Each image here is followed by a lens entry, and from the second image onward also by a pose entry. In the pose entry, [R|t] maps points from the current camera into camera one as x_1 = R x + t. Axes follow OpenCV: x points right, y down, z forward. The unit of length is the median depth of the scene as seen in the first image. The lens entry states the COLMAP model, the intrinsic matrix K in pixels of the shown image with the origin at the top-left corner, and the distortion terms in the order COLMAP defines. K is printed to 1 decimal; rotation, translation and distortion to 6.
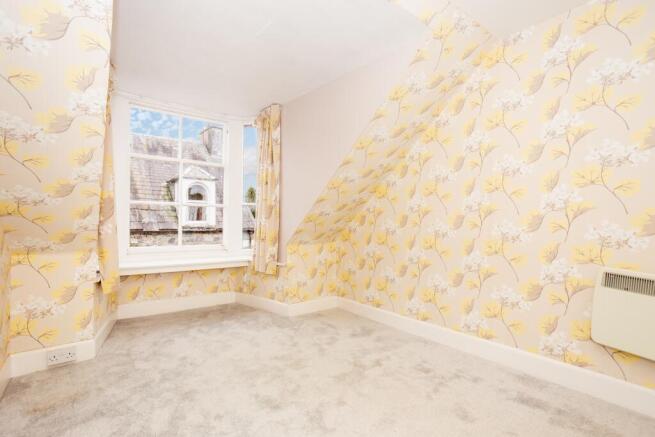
lens RADIAL K [[316.3, 0, 327.5], [0, 316.3, 218.5], [0, 0, 1]] dist [-0.000005, -0.000054]
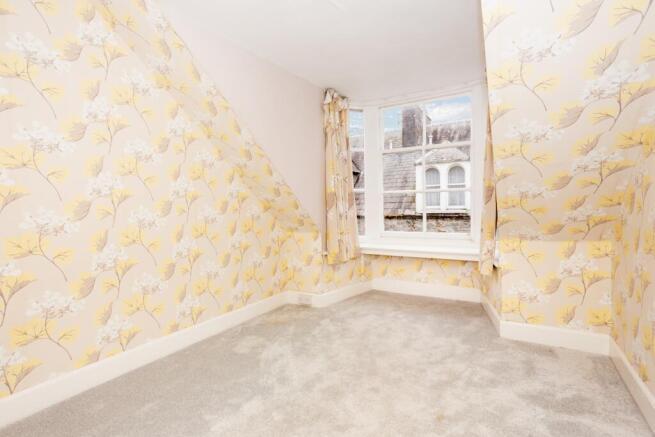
lens RADIAL K [[331.1, 0, 327.6], [0, 331.1, 224.5], [0, 0, 1]] dist [-0.003513, -0.000396]
pose [[0.360542, 0.032871, -0.932164, 0.424066], [0.028723, 0.998514, 0.046320, 0.004055], [0.932301, -0.043475, 0.359062, 0.351701]]
